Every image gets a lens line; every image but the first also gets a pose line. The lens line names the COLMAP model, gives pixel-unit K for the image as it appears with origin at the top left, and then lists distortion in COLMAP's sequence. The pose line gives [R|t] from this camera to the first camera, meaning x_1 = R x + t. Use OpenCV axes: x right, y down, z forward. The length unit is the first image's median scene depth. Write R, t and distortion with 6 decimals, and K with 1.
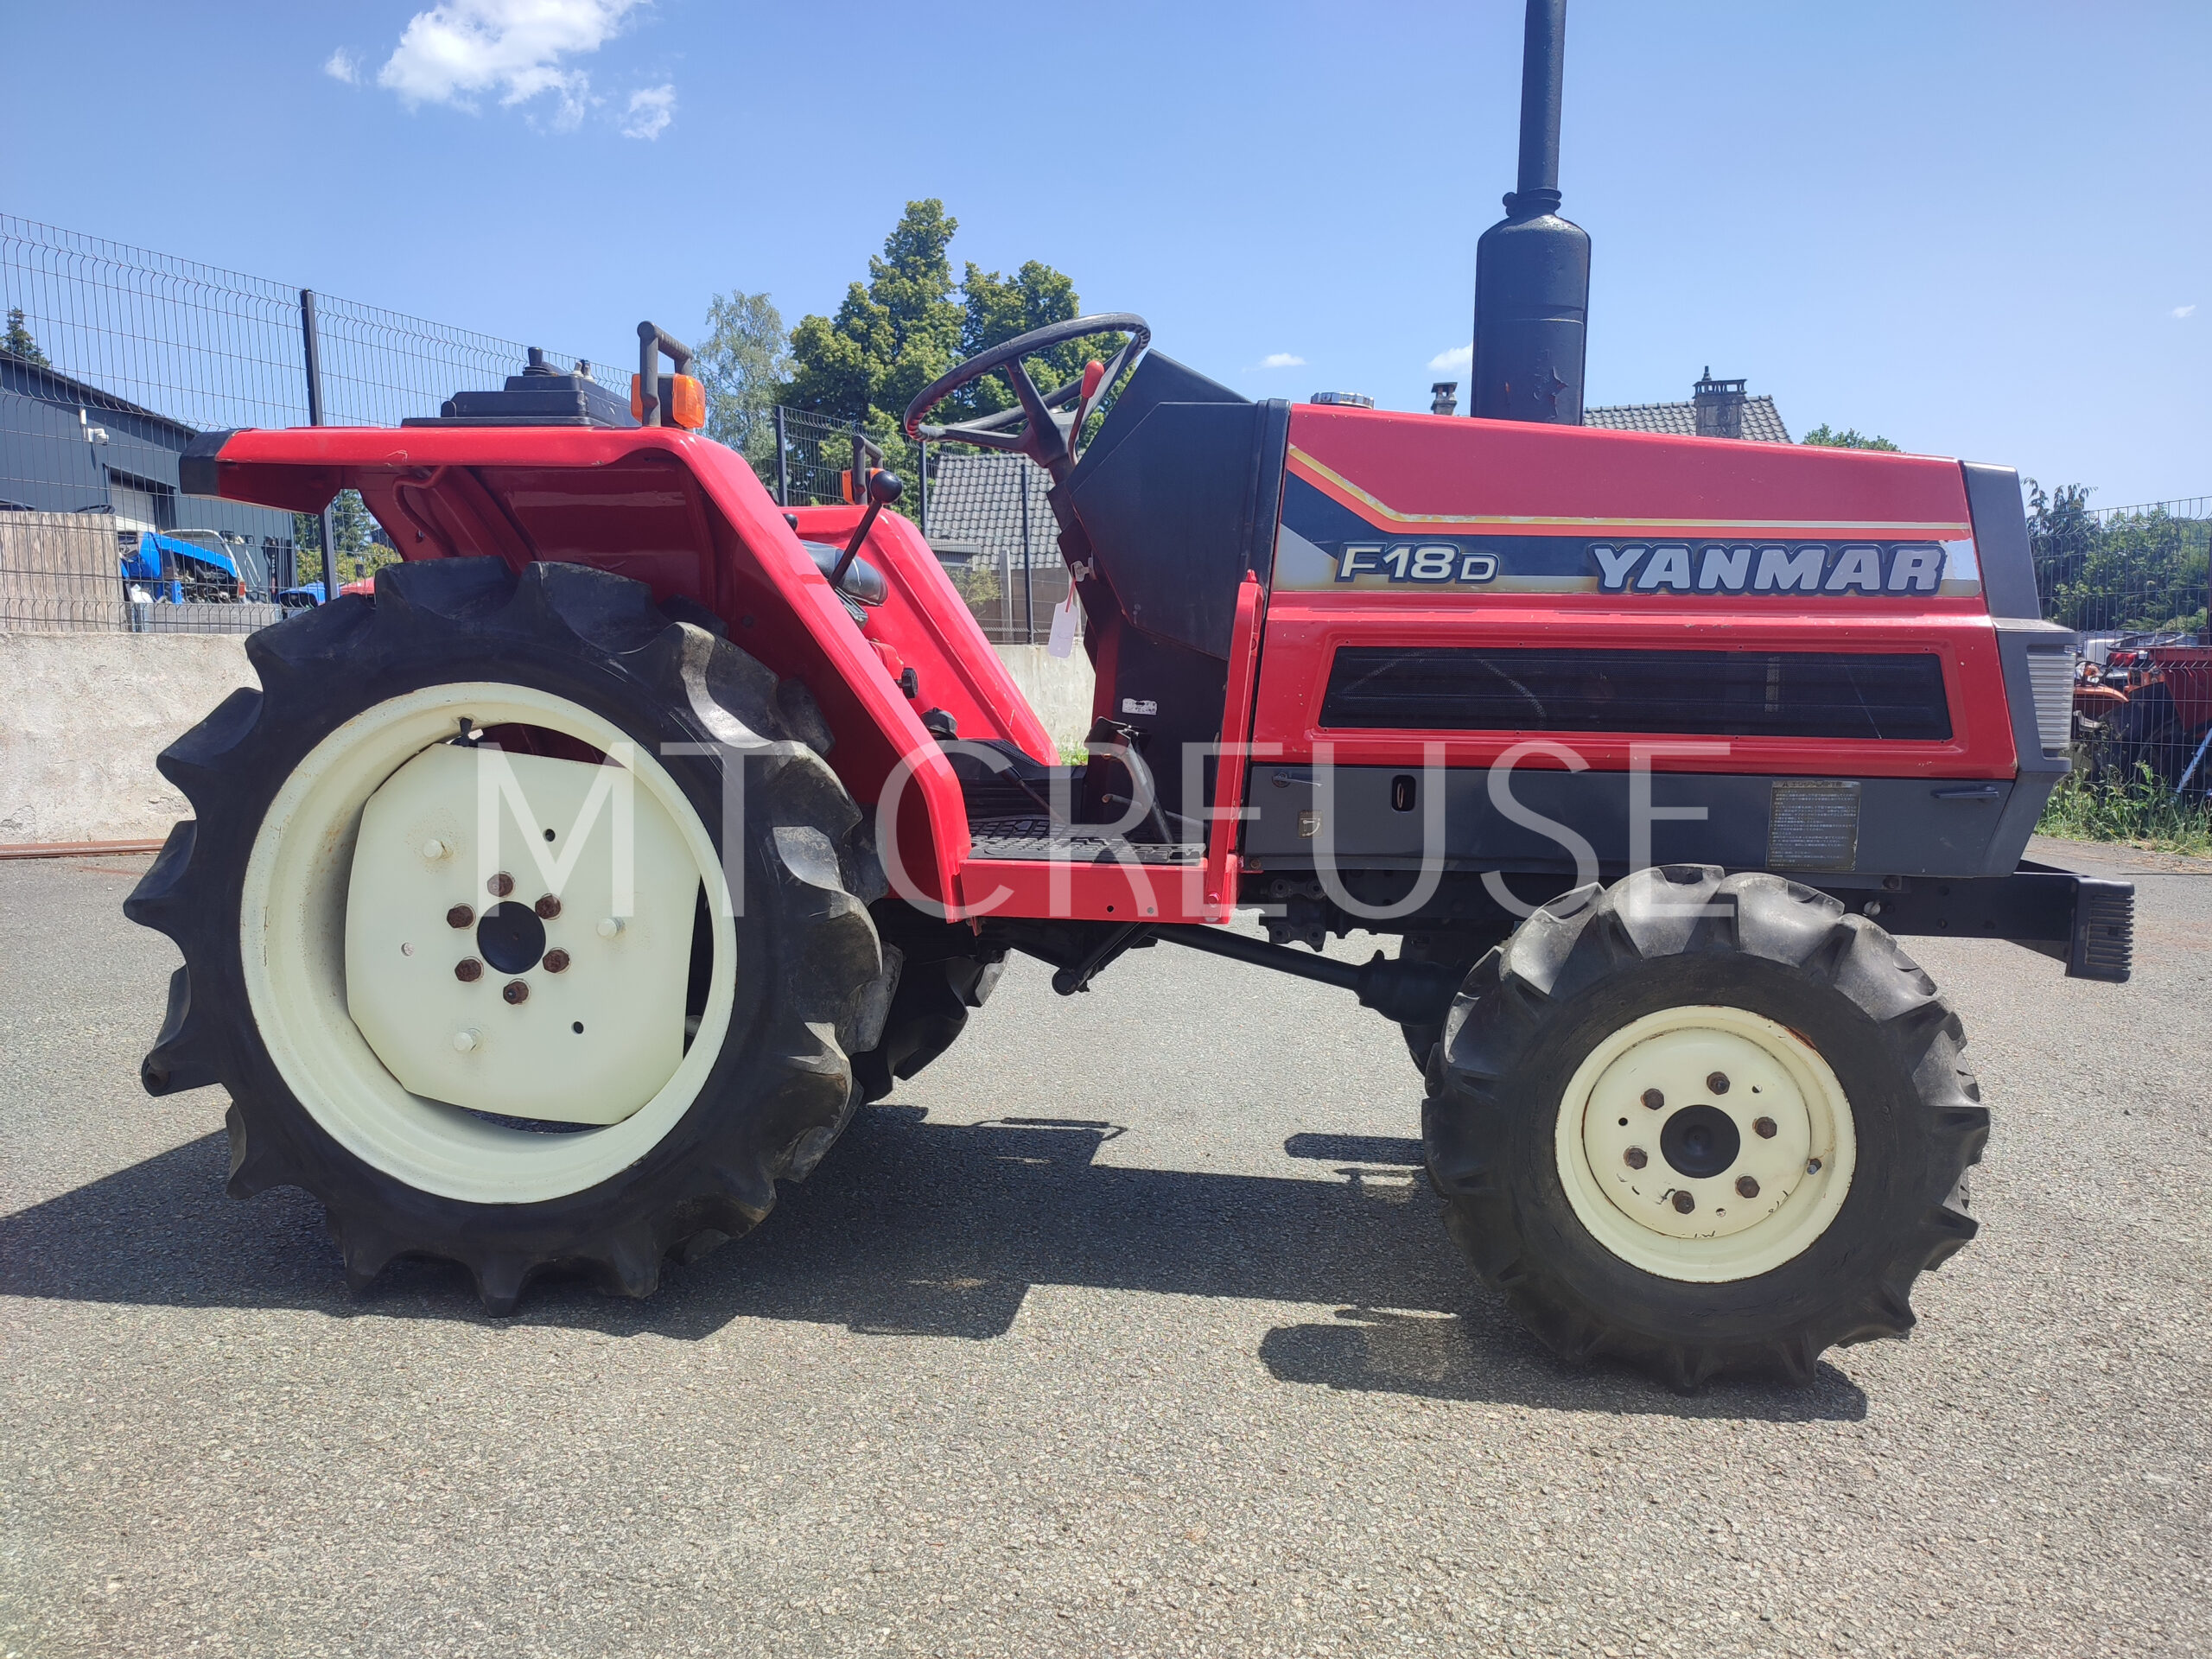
lens RADIAL K [[1621.8, 0, 1104.2], [0, 1621.8, 833.4], [0, 0, 1]] dist [0.014707, -0.014204]
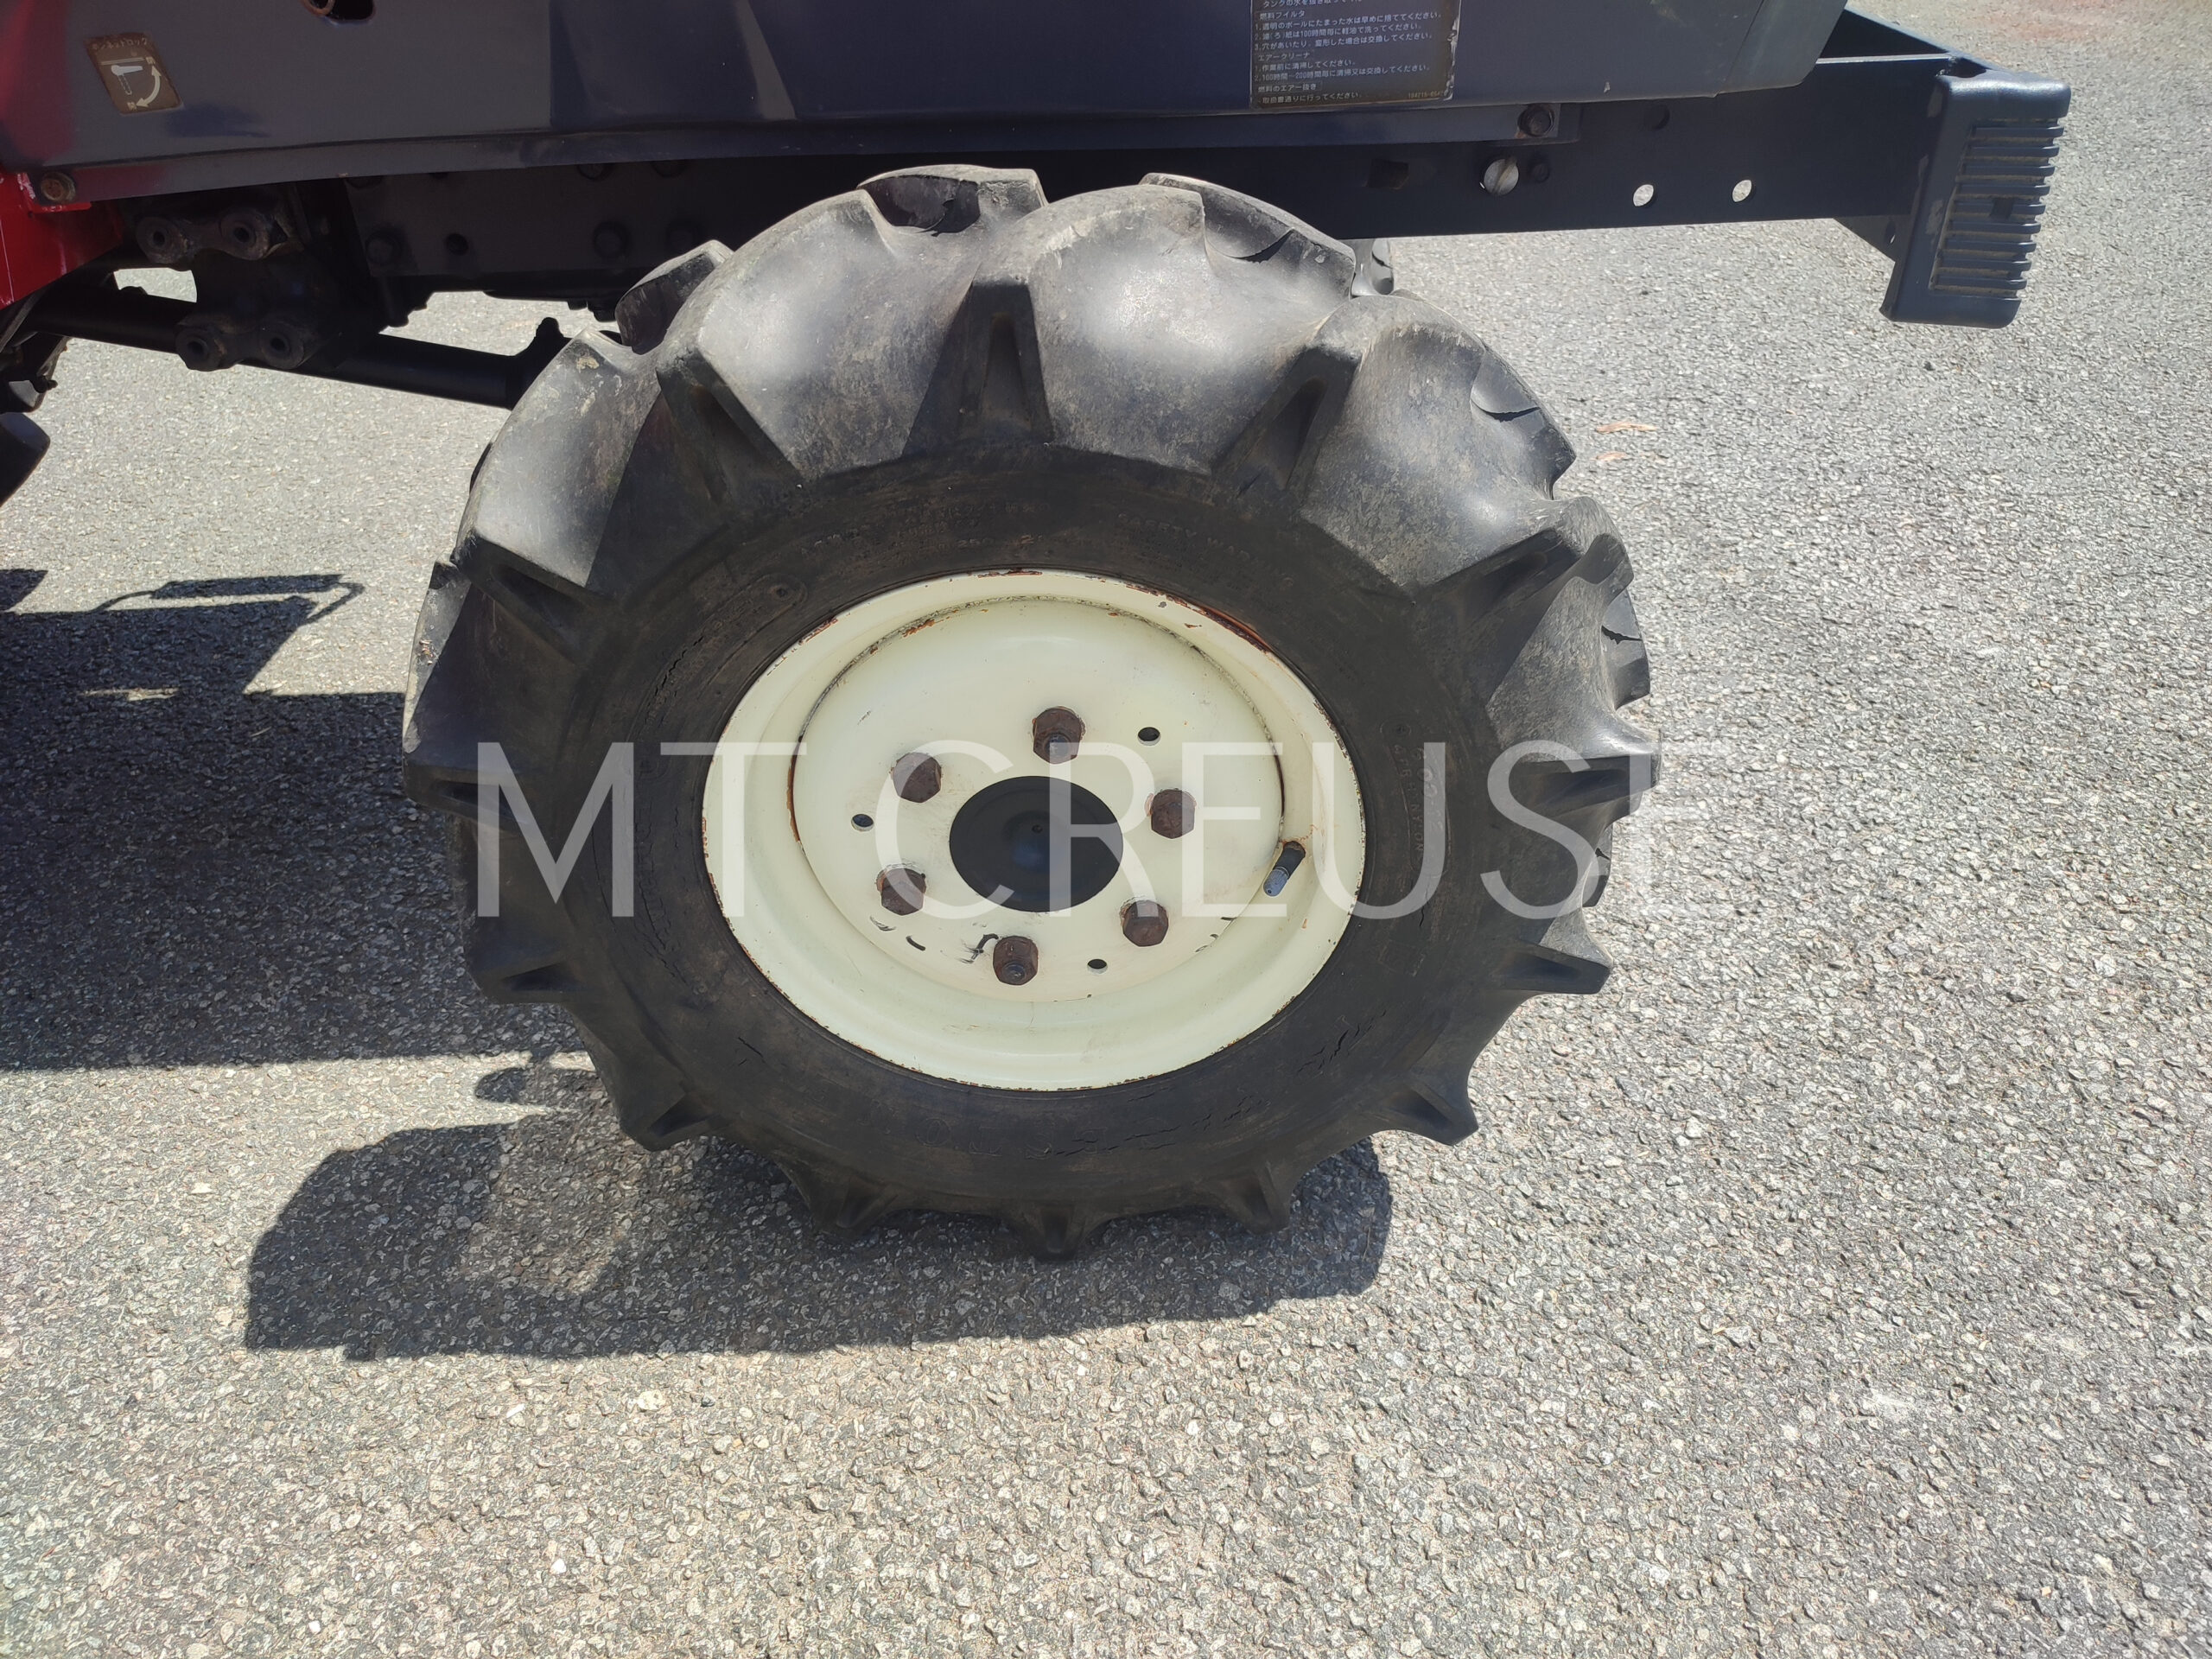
lens RADIAL K [[1621.8, 0, 1101.7], [0, 1621.8, 840.8], [0, 0, 1]] dist [0.014707, -0.014204]
pose [[0.988592, -0.123930, 0.085600, 0.325164], [0.065535, 0.865628, 0.496379, -0.027049], [-0.135614, -0.485107, 0.863875, 0.578787]]
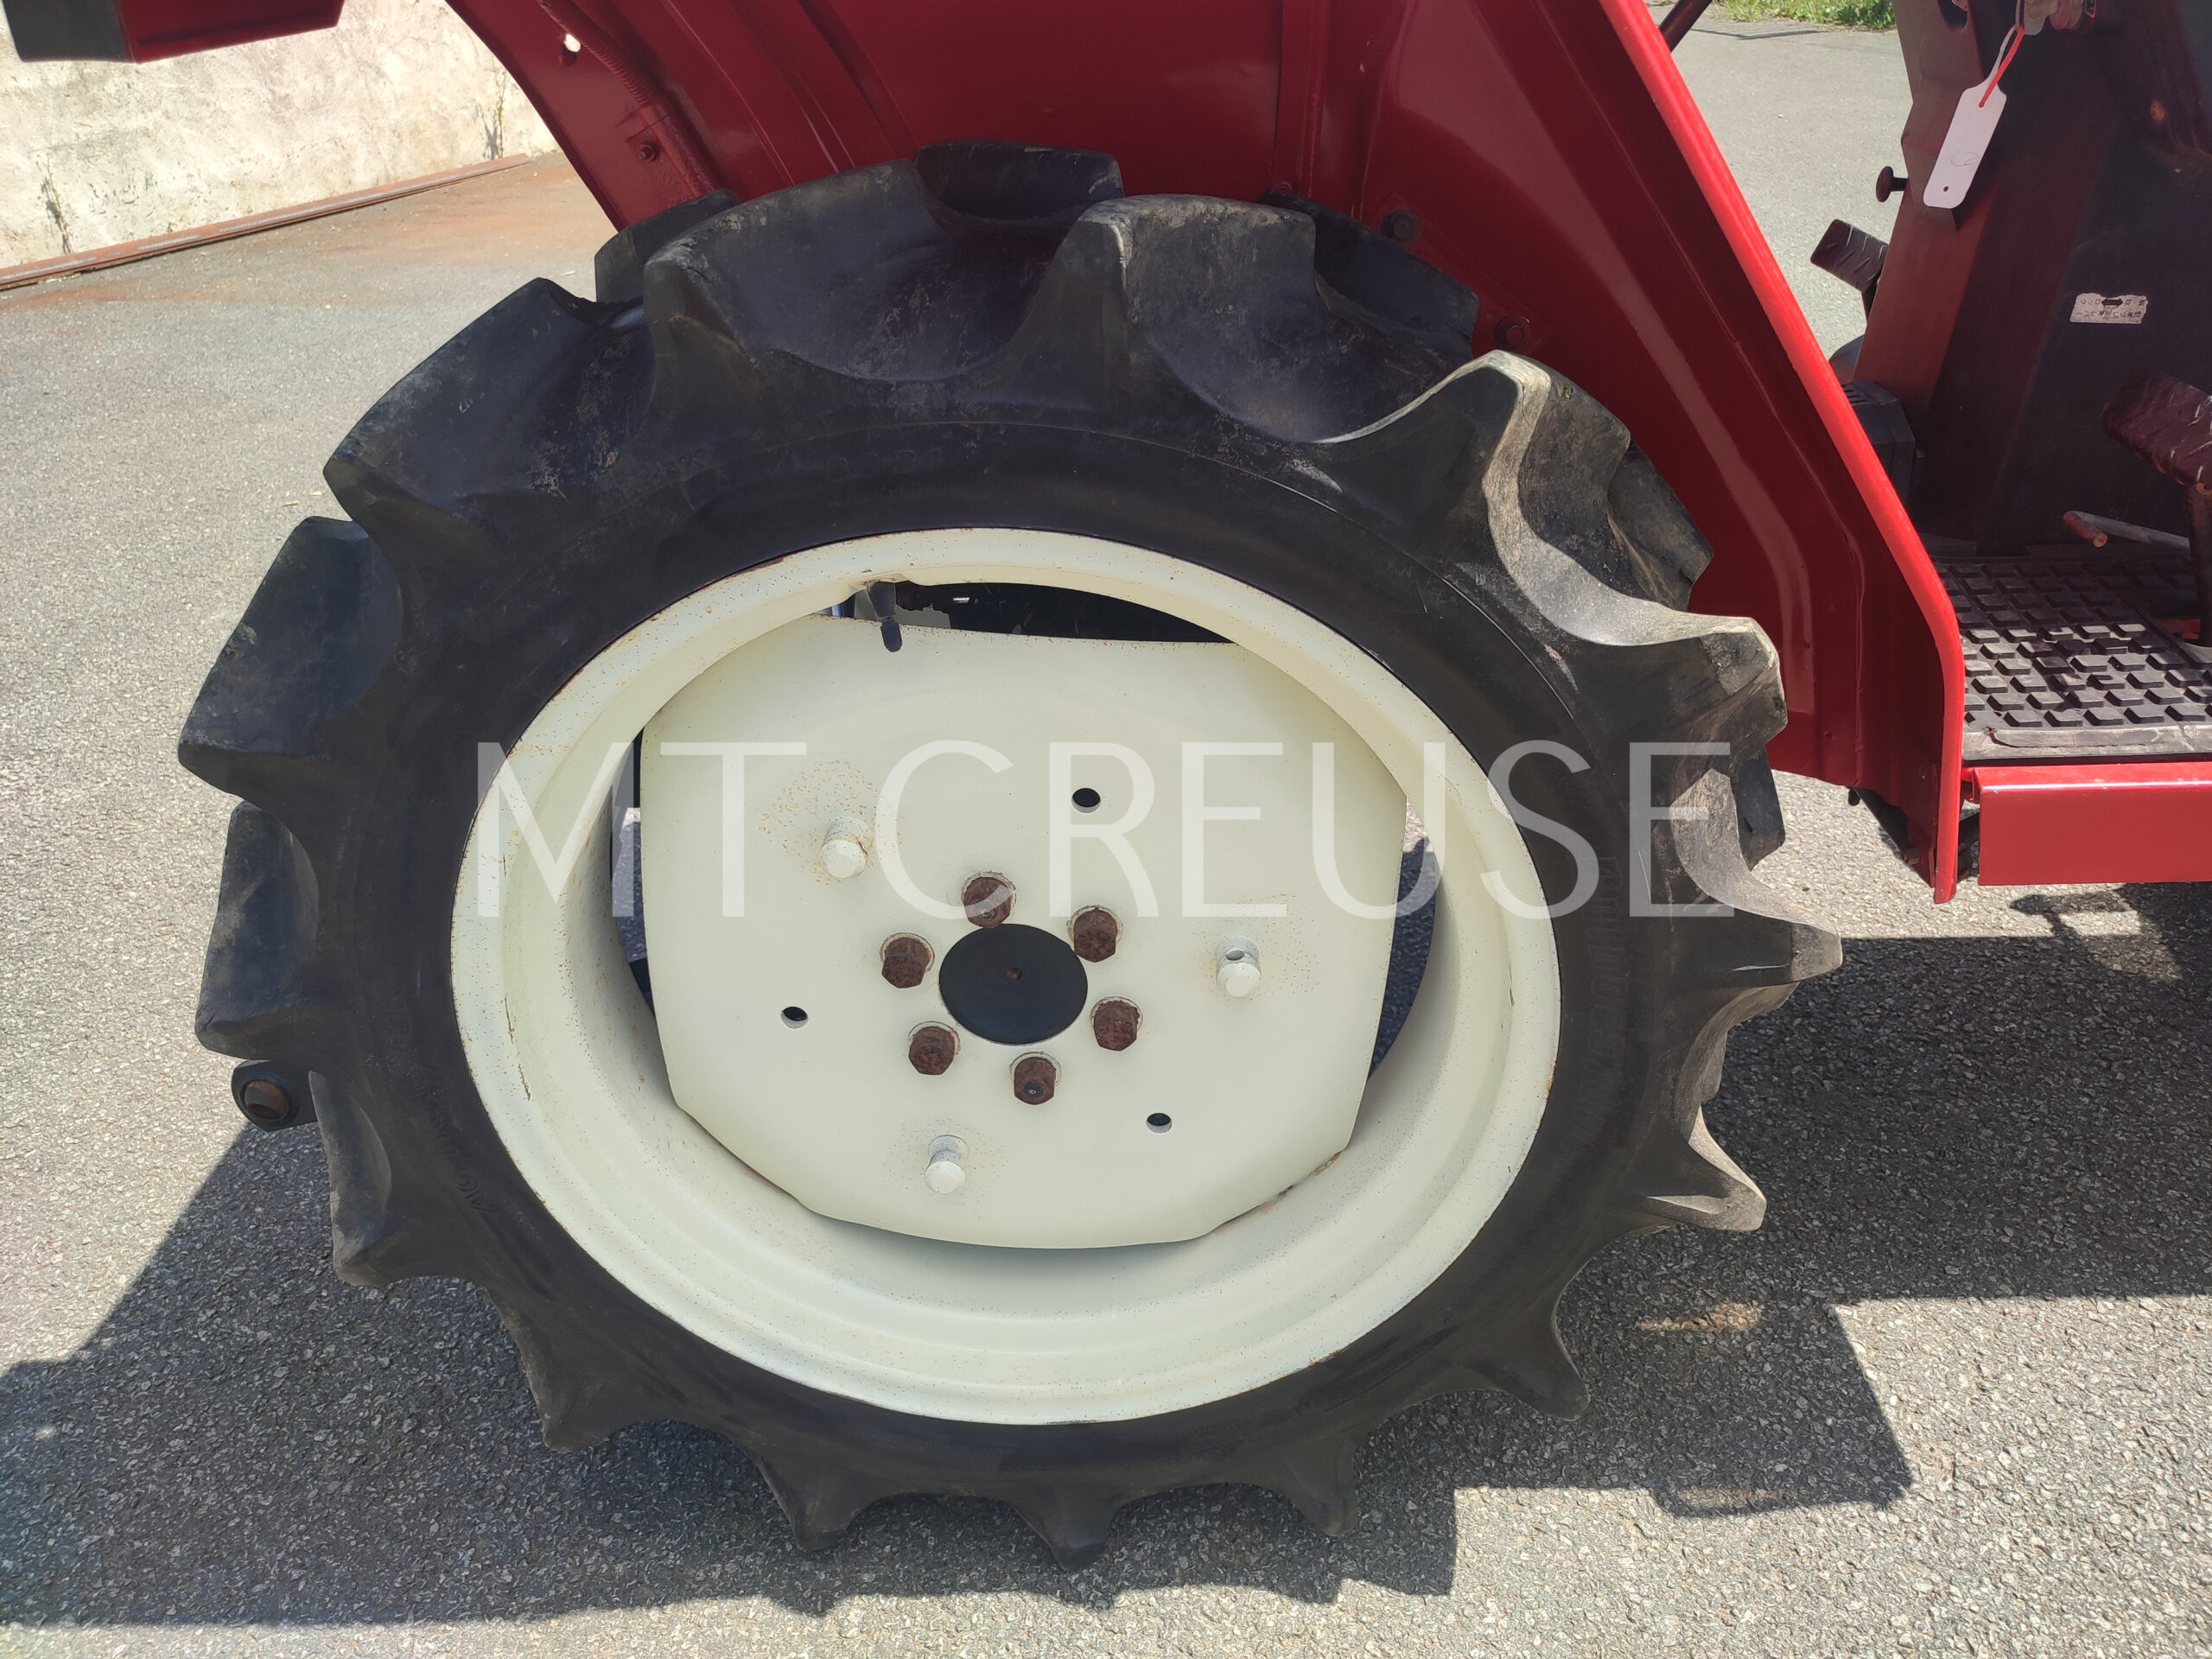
lens RADIAL K [[1621.8, 0, 1089.3], [0, 1621.8, 826.1], [0, 0, 1]] dist [0.014707, -0.014204]
pose [[0.992079, -0.110377, 0.059962, -0.377381], [0.074076, 0.899602, 0.430383, -0.195824], [-0.101446, -0.422533, 0.900652, 0.591247]]
